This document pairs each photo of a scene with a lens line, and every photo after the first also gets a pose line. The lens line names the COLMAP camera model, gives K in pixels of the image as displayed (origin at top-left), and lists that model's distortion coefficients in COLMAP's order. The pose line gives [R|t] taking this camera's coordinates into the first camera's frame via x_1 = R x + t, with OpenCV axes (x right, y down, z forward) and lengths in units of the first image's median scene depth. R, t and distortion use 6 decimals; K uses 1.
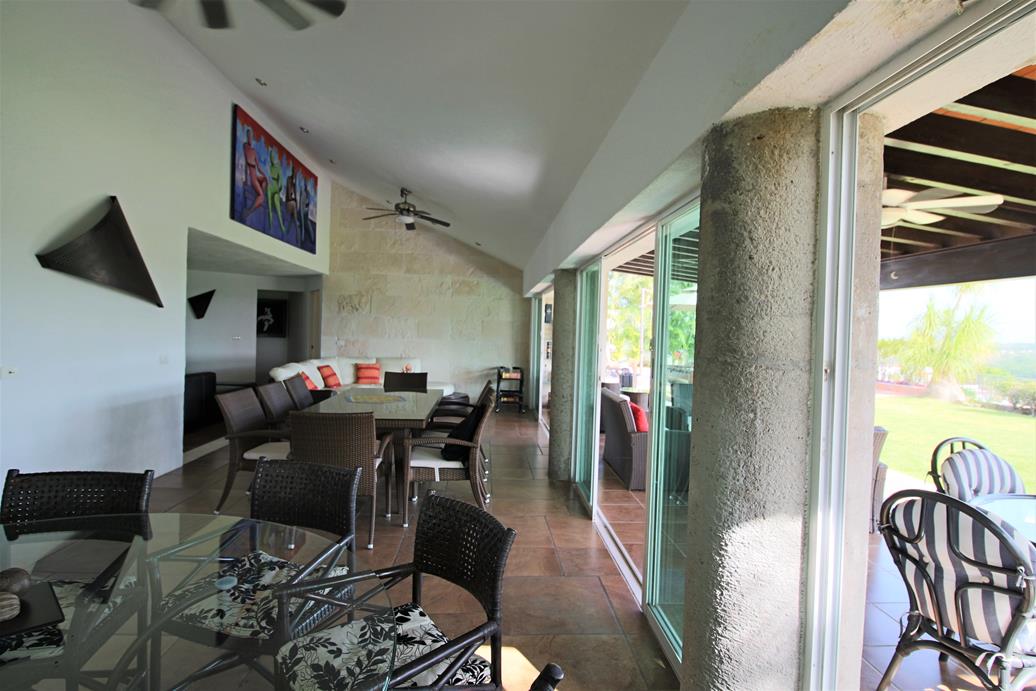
lens RADIAL K [[531.0, 0, 522.9], [0, 531.0, 339.5], [0, 0, 1]] dist [-0.014811, -0.001498]
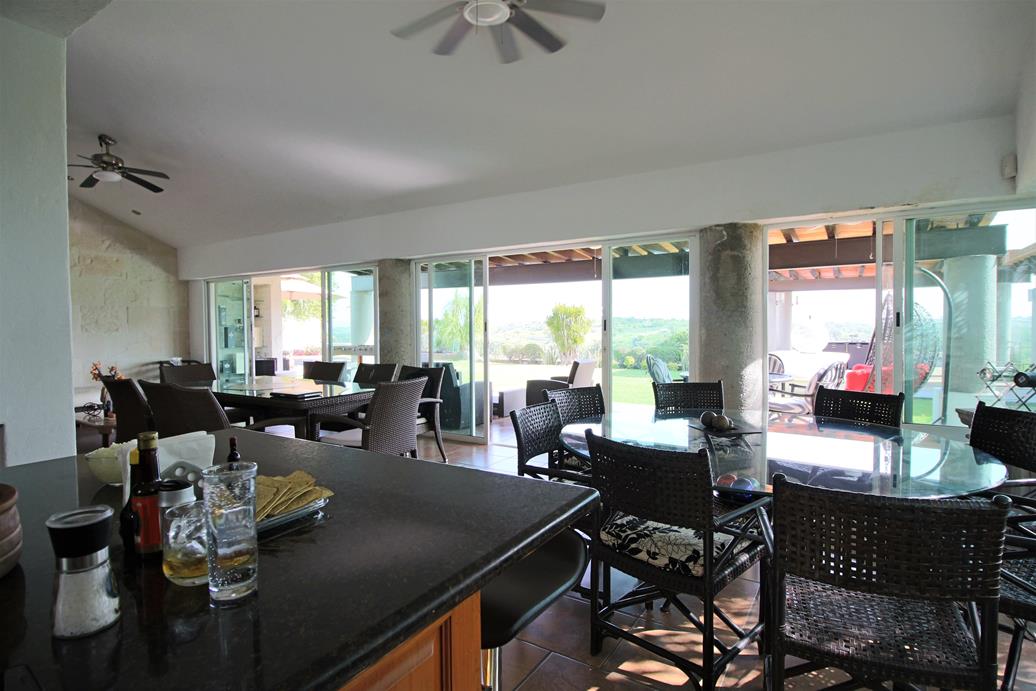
lens RADIAL K [[531.0, 0, 517.4], [0, 531.0, 343.3], [0, 0, 1]] dist [-0.014811, -0.001498]
pose [[0.597346, -0.063248, 0.799486, -0.369483], [0.039716, 0.997995, 0.049278, 0.004129], [-0.800999, 0.002317, 0.598661, 0.041369]]
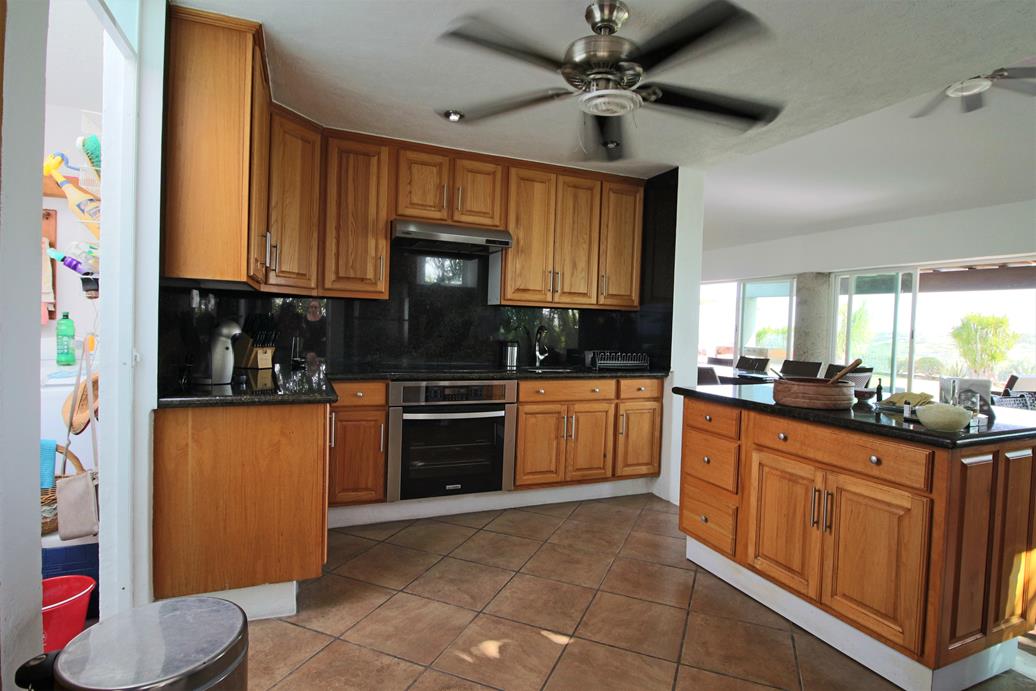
lens RADIAL K [[531.0, 0, 517.2], [0, 531.0, 338.8], [0, 0, 1]] dist [-0.014811, -0.001498]
pose [[0.948114, -0.008828, 0.317809, -0.591623], [0.001492, 0.999727, 0.023319, 0.002954], [-0.317928, -0.021635, 0.947868, -0.032762]]
